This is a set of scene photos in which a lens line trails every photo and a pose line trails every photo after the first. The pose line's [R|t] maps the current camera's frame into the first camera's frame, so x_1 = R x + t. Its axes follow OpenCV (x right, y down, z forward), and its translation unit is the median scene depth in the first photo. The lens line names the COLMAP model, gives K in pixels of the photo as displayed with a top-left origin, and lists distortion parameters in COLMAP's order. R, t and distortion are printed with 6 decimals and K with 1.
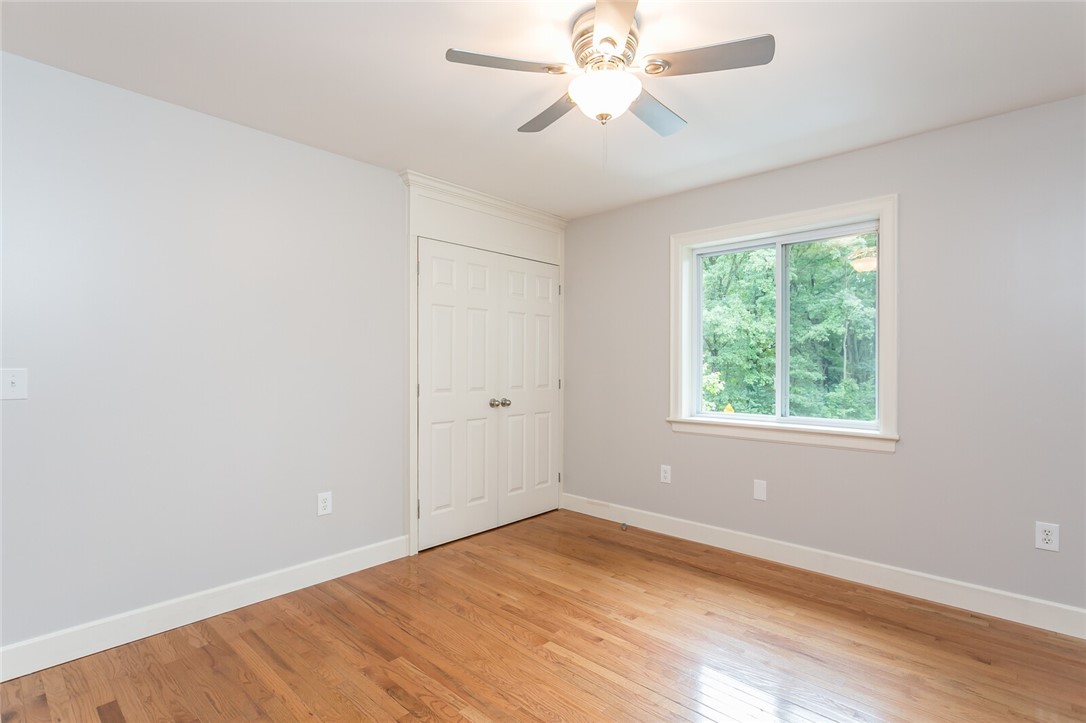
lens RADIAL K [[525.2, 0, 547.5], [0, 525.2, 363.4], [0, 0, 1]] dist [-0.000134, 0.000390]
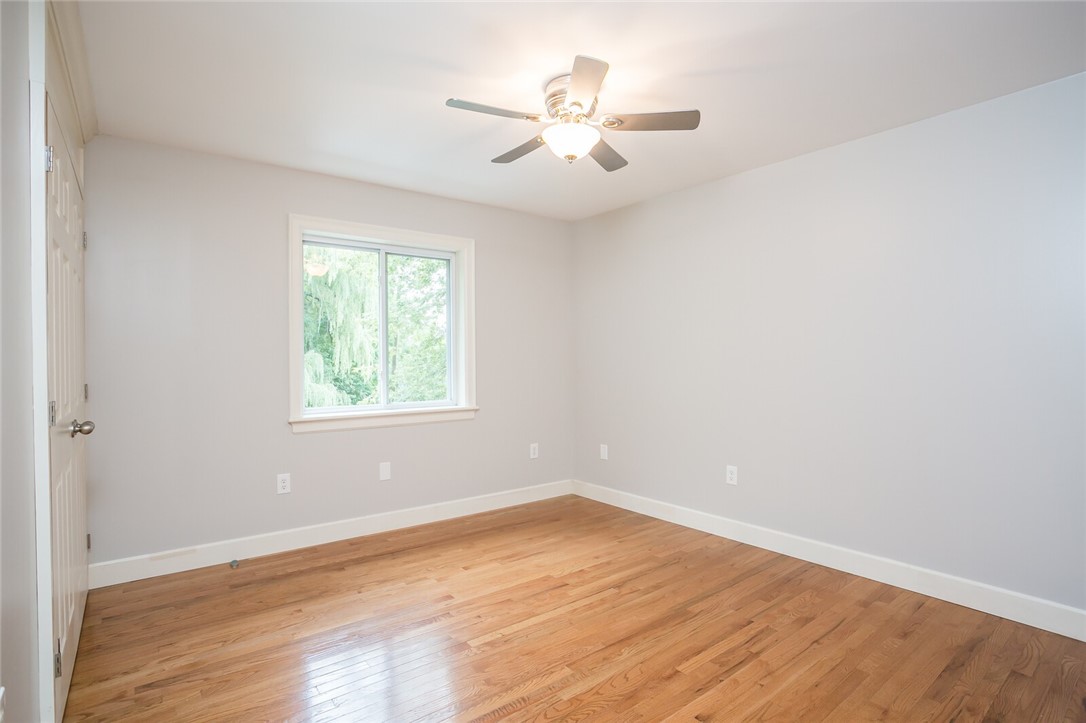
lens RADIAL K [[527.0, 0, 543.0], [0, 527.0, 361.5], [0, 0, 1]] dist [-0.031972, 0.000549]
pose [[0.172904, -0.007430, 0.984911, -0.742025], [0.002975, 0.999971, 0.007021, 0.001865], [-0.984934, 0.001716, 0.172921, 0.559638]]
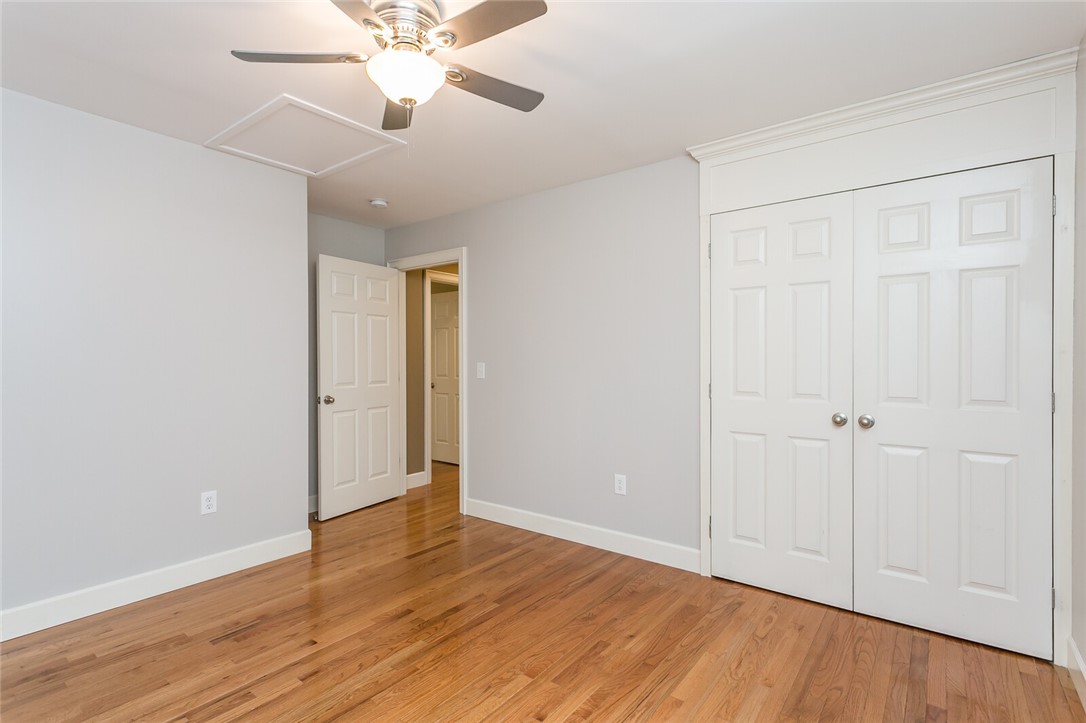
lens RADIAL K [[525.2, 0, 547.5], [0, 525.2, 363.4], [0, 0, 1]] dist [-0.000134, 0.000390]
pose [[0.088727, 0.005333, -0.996042, 0.703271], [-0.001179, 0.999986, 0.005249, 0.001104], [0.996055, 0.000709, 0.088732, 0.764967]]
